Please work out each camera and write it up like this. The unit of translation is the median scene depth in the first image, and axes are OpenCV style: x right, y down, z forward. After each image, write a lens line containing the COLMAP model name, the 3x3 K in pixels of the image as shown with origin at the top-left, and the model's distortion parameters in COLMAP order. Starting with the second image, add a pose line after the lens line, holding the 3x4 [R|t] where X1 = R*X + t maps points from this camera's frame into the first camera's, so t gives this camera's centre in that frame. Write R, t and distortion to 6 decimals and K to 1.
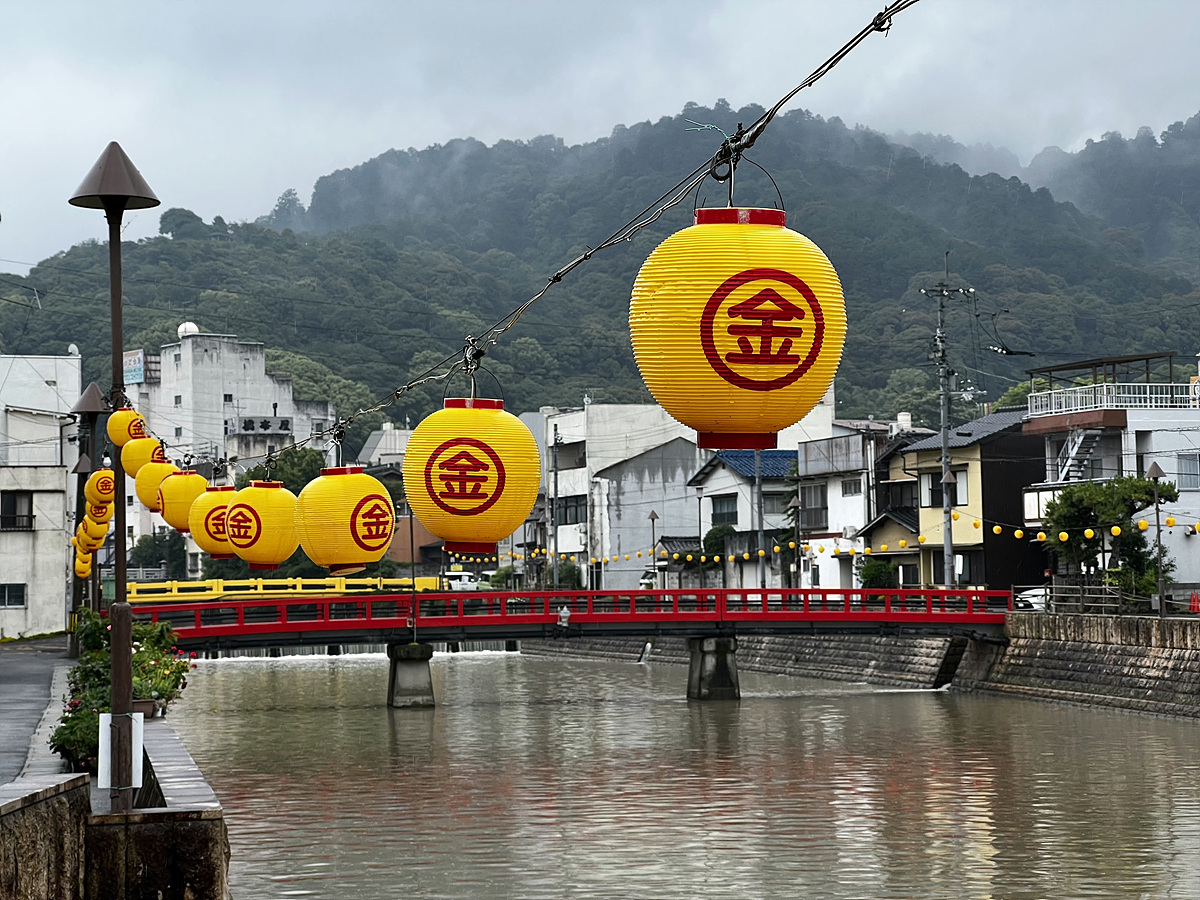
lens RADIAL K [[2682.8, 0, 600.0], [0, 2682.8, 450.0], [0, 0, 1]] dist [-0.042452, 3.787514]
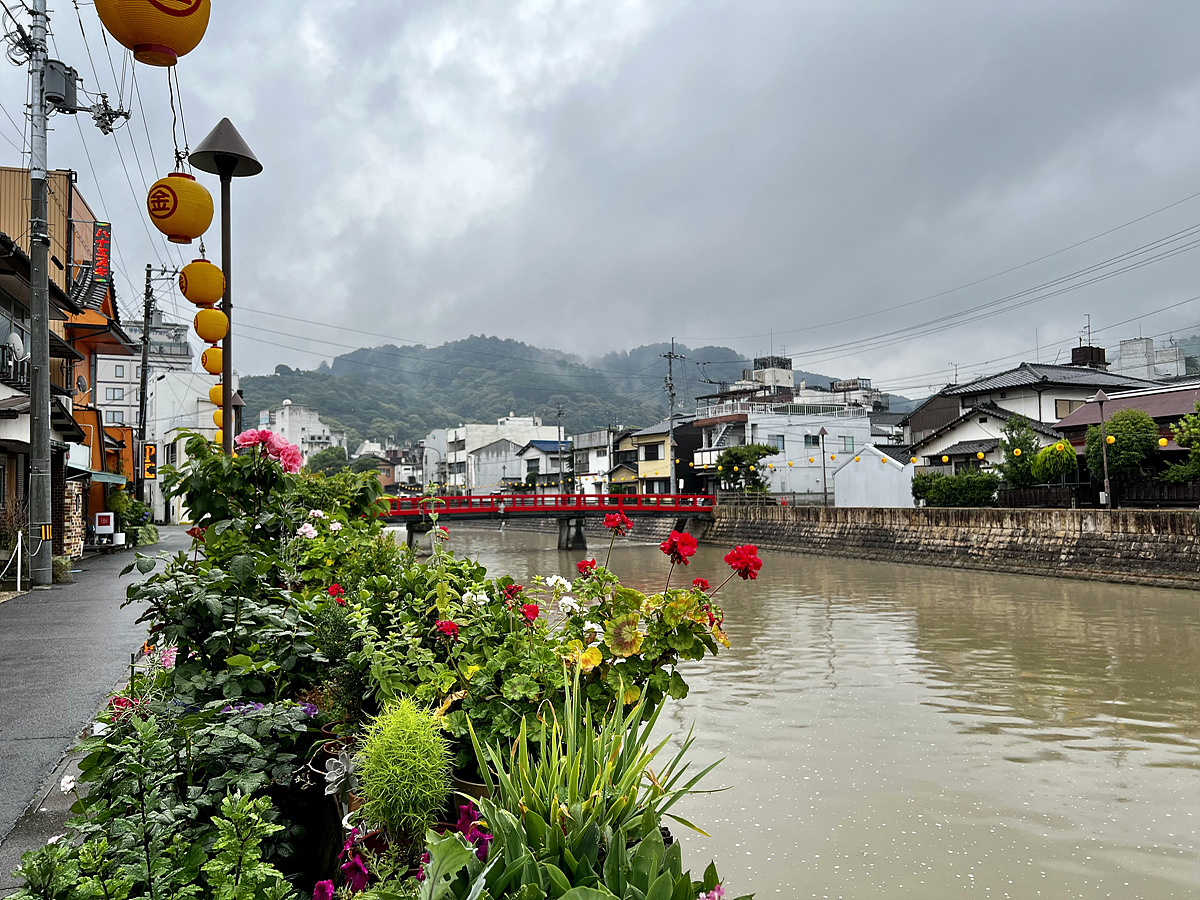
lens RADIAL K [[889.9, 0, 600.0], [0, 889.9, 450.0], [0, 0, 1]] dist [0.095798, -0.001337]
pose [[0.982712, 0.010977, 0.184814, -0.047502], [-0.009135, 0.999900, -0.010813, 0.019572], [-0.184914, 0.008938, 0.982714, 0.260983]]
